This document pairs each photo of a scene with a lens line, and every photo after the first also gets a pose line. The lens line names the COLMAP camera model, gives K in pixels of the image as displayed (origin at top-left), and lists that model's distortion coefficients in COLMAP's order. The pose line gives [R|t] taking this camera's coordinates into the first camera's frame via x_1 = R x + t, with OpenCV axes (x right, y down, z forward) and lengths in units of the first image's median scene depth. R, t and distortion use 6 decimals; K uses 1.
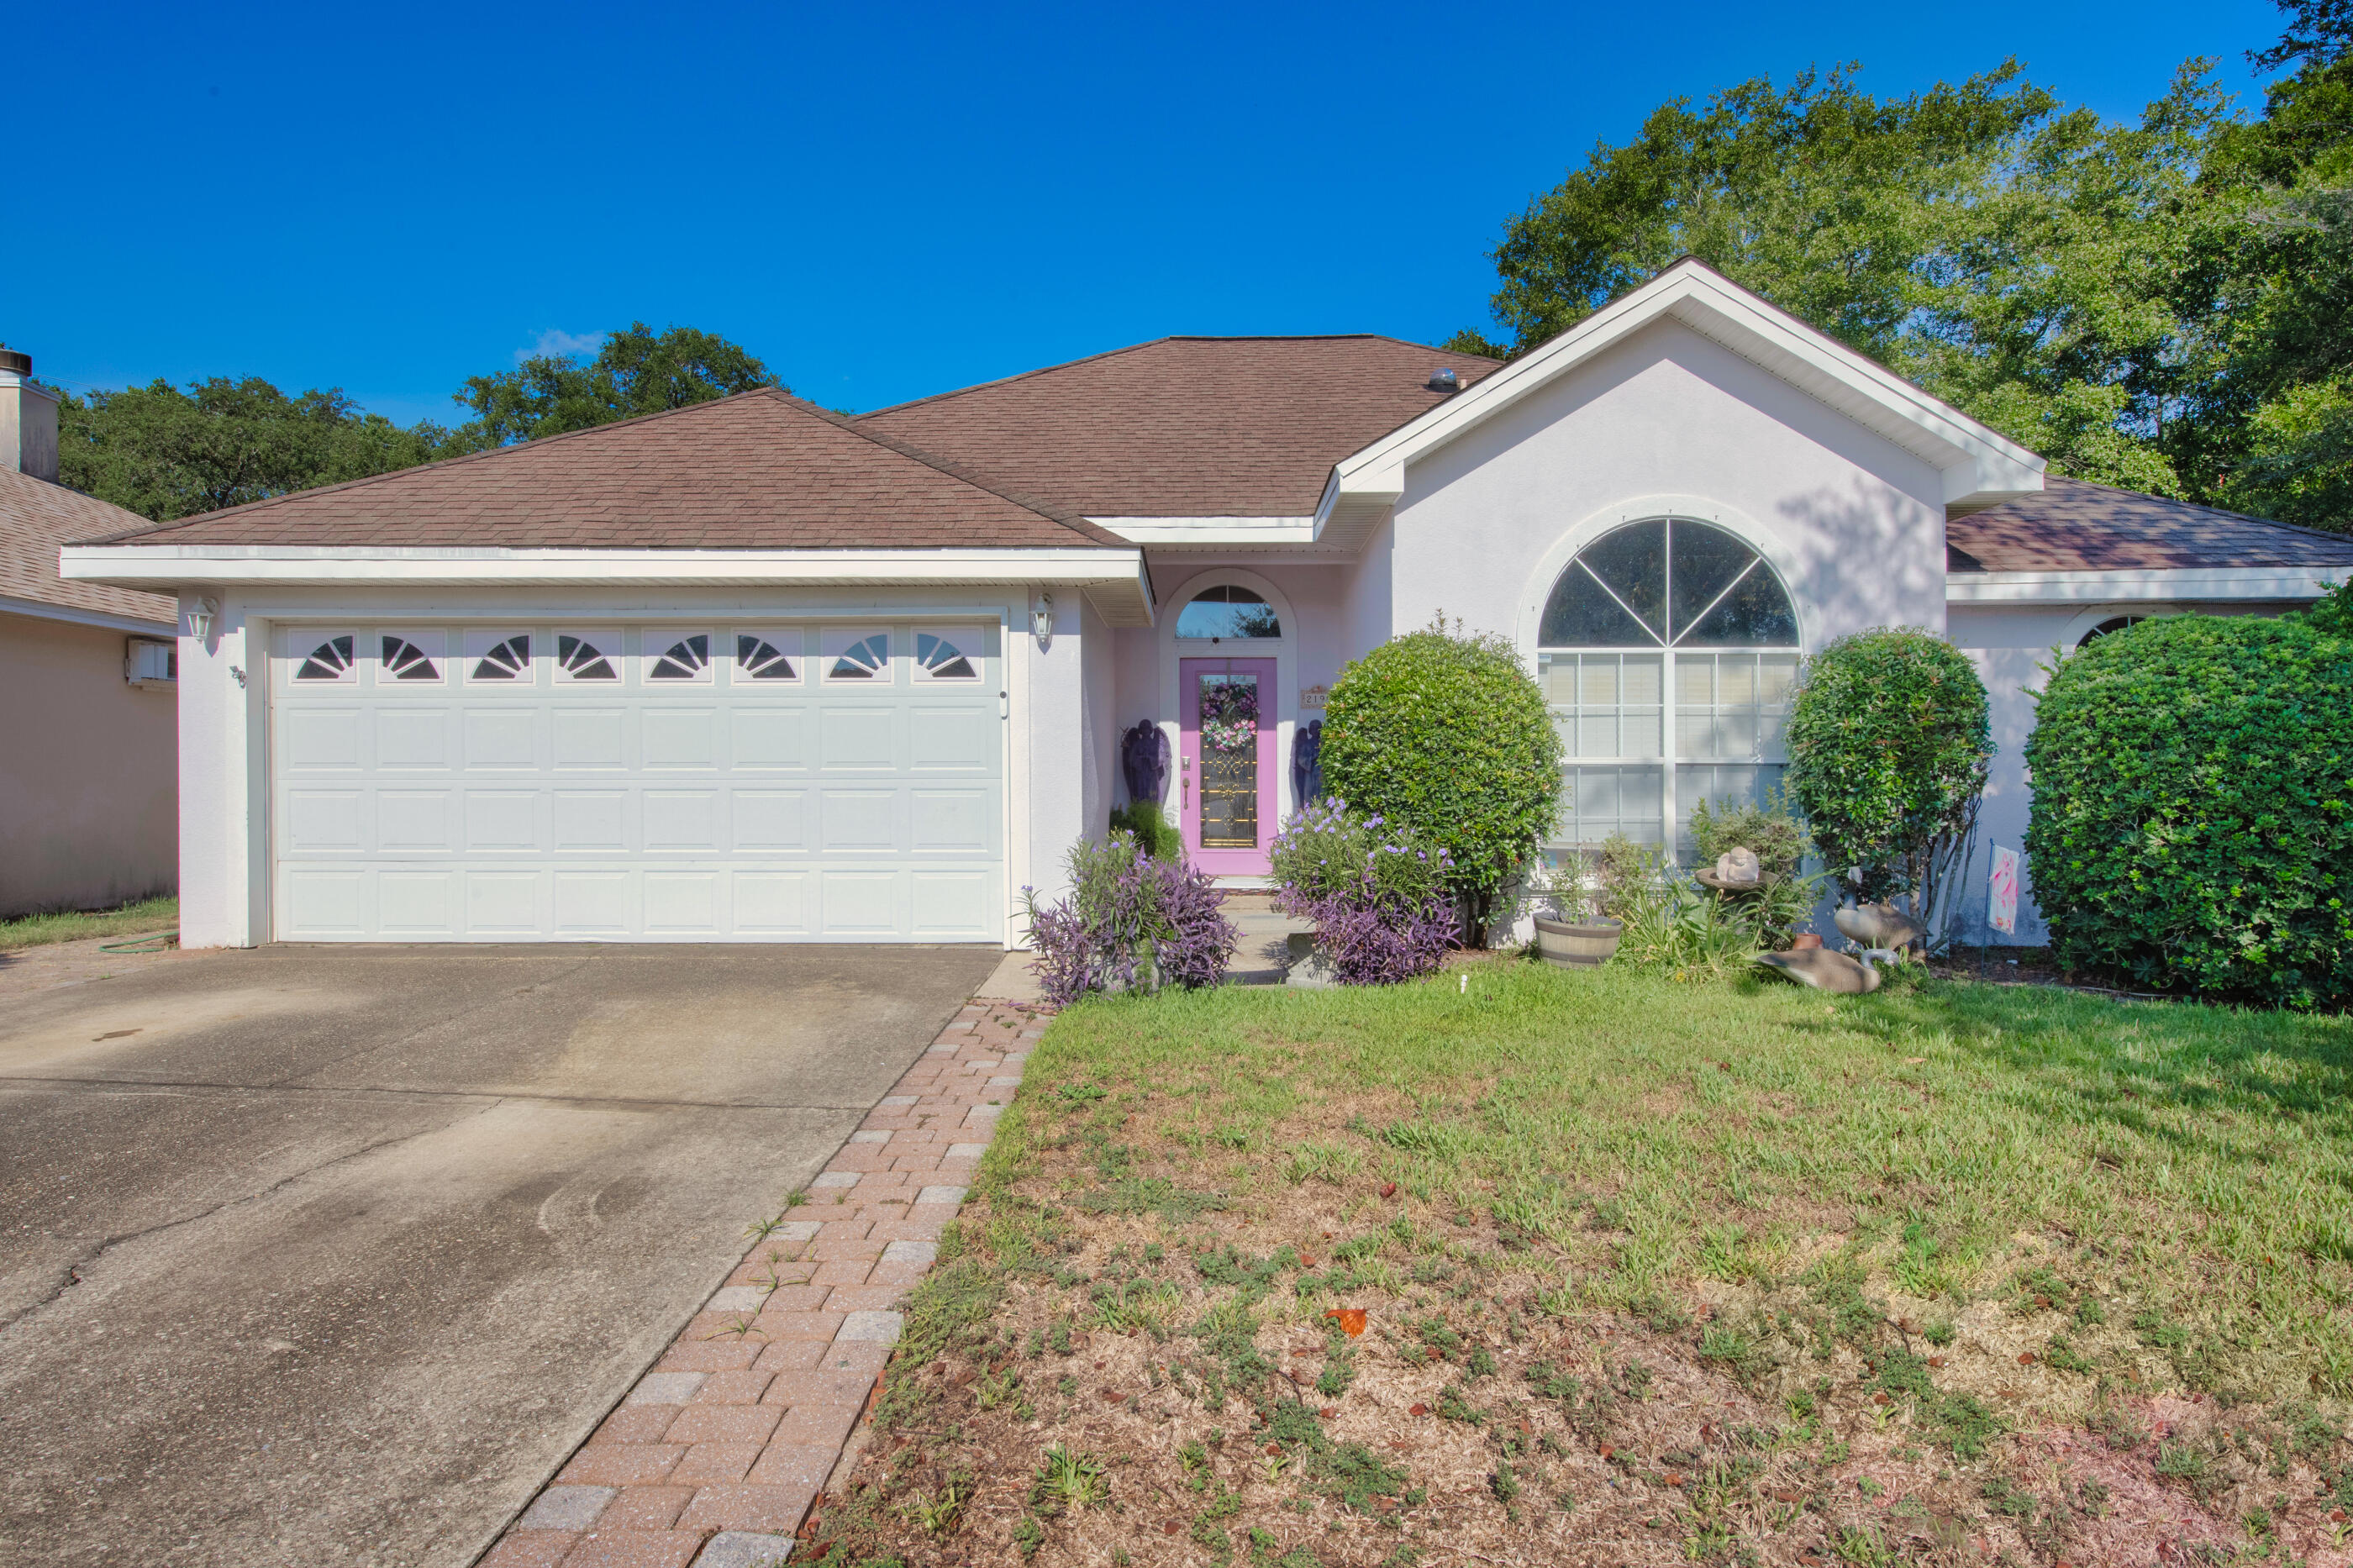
lens RADIAL K [[1254.1, 0, 1166.3], [0, 1254.1, 784.6], [0, 0, 1]] dist [0.003395, -0.006539]
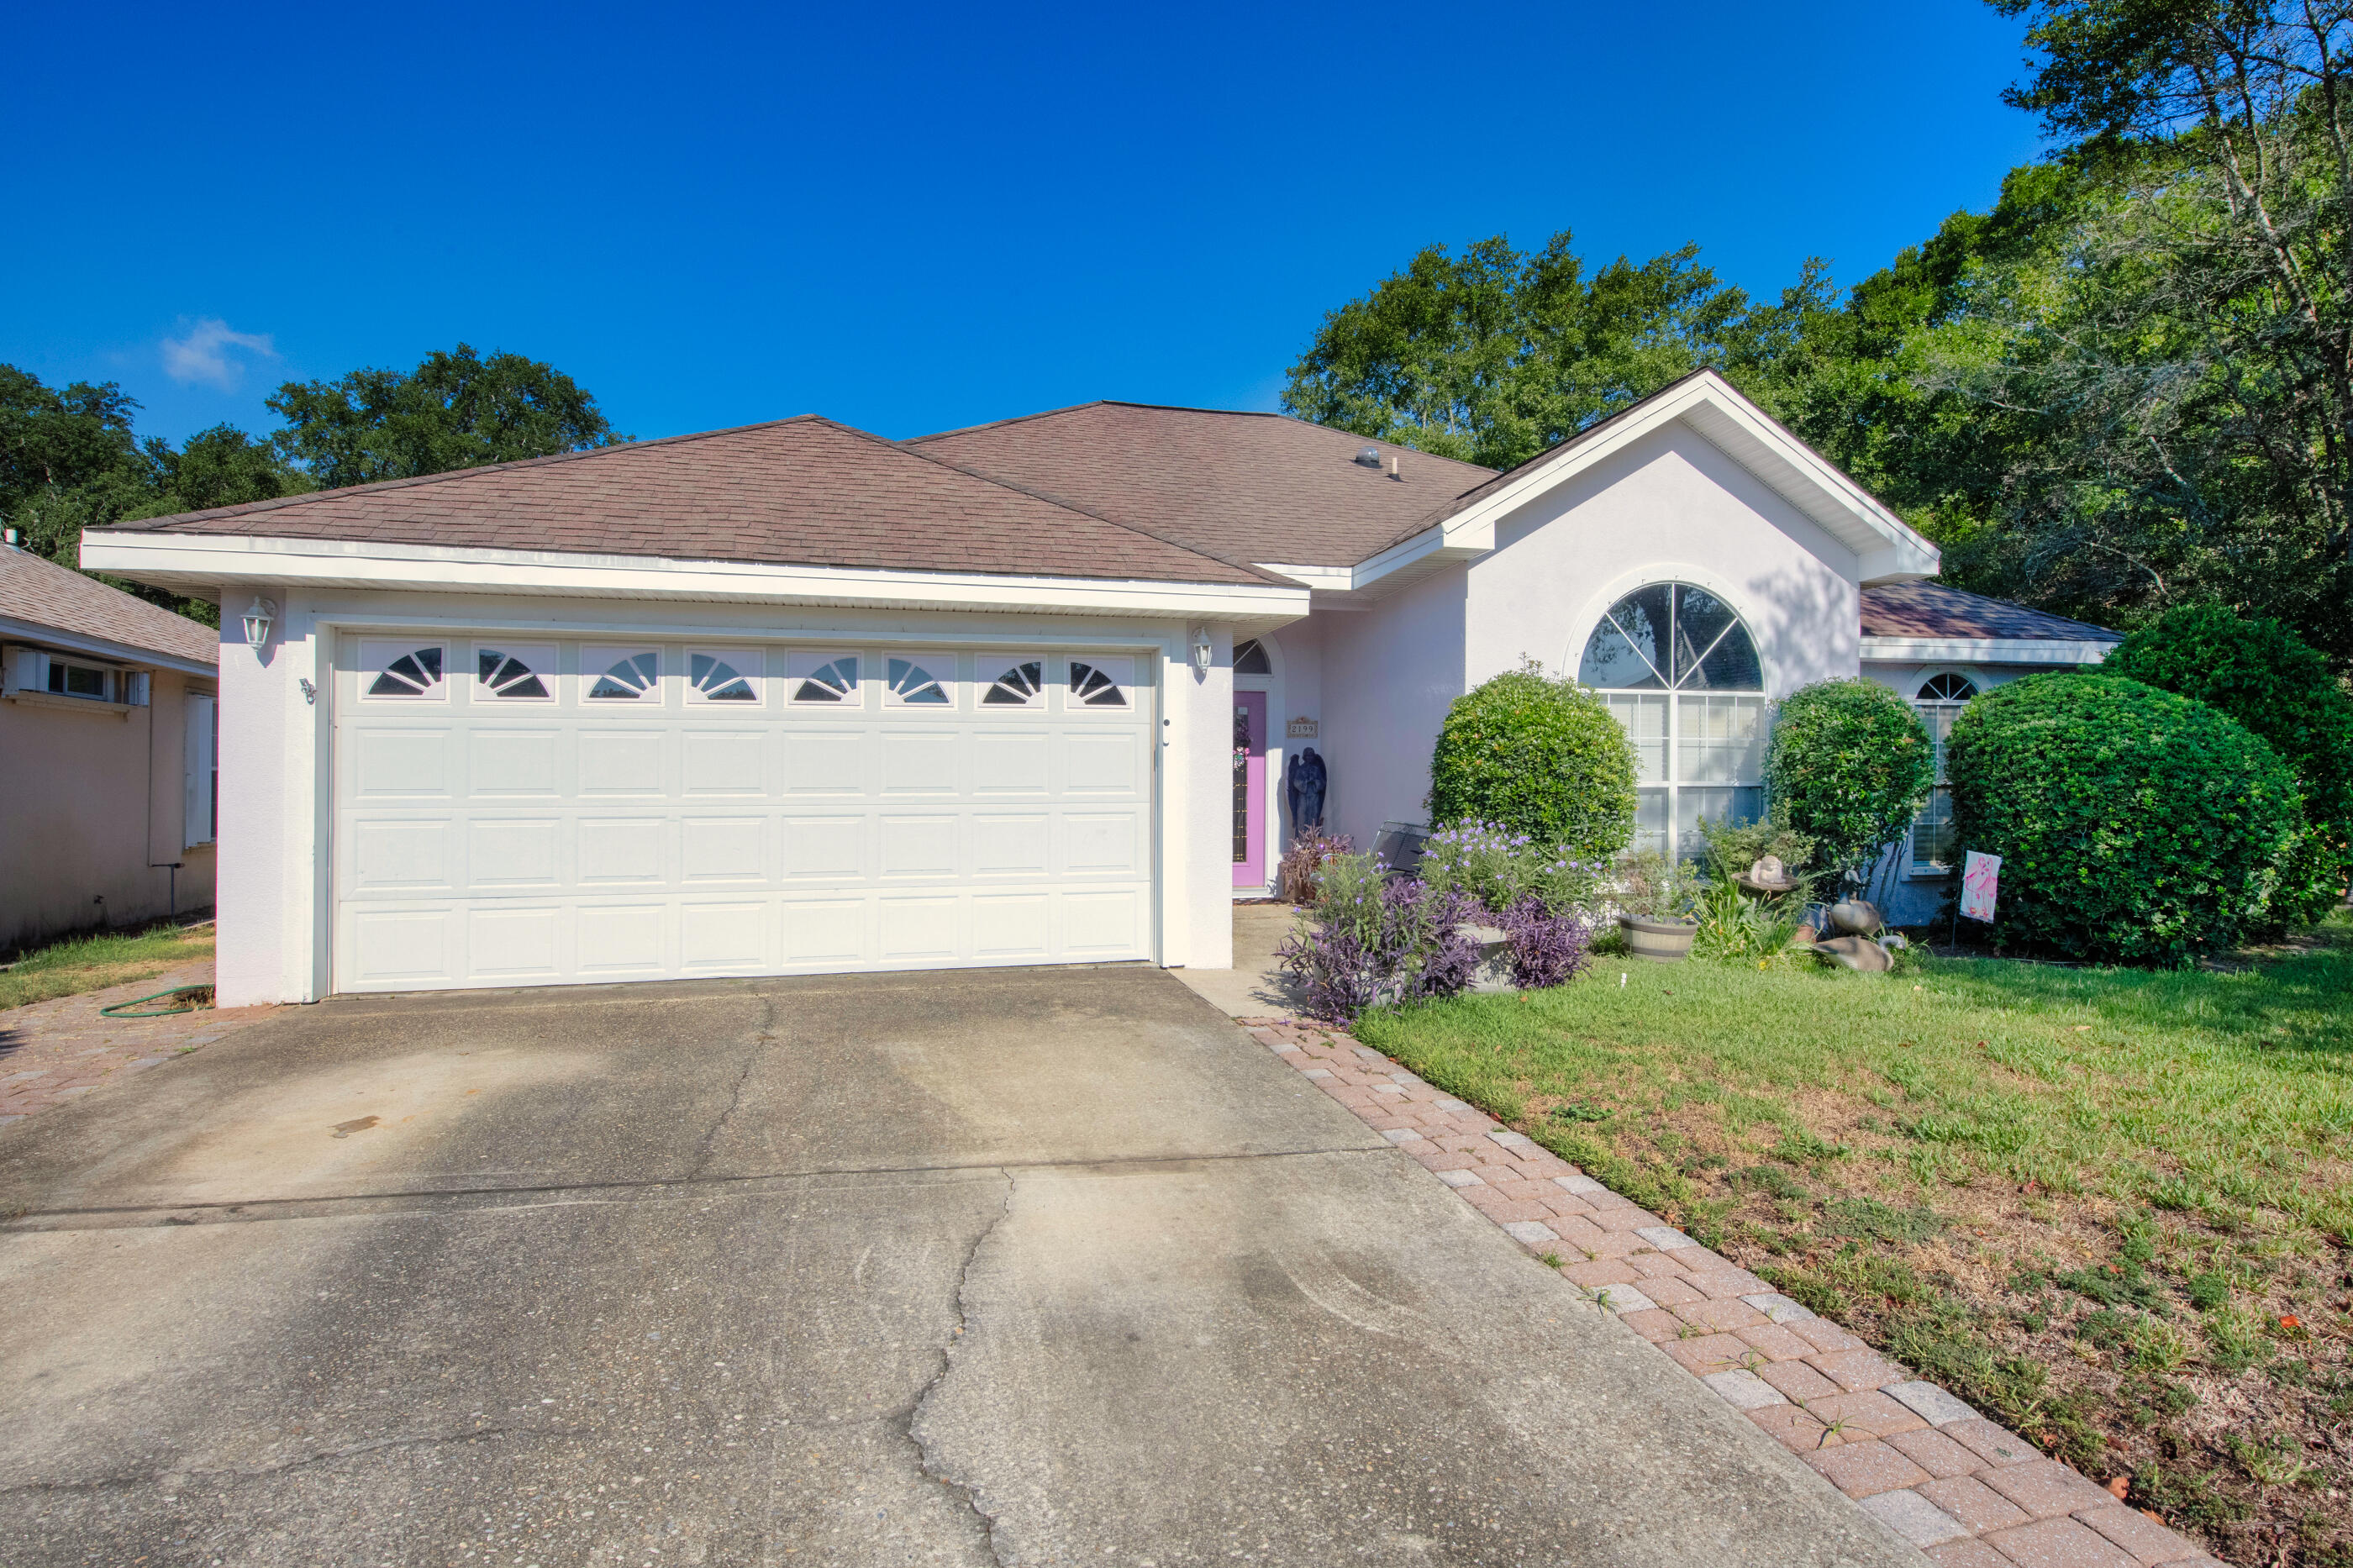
lens RADIAL K [[1081.4, 0, 1177.1], [0, 1081.4, 781.4], [0, 0, 1]] dist [-0.002317, -0.000702]
pose [[0.966303, -0.001999, 0.257398, -0.350597], [0.005502, 0.999902, -0.012891, -0.010720], [-0.257347, 0.013873, 0.966219, 0.123392]]
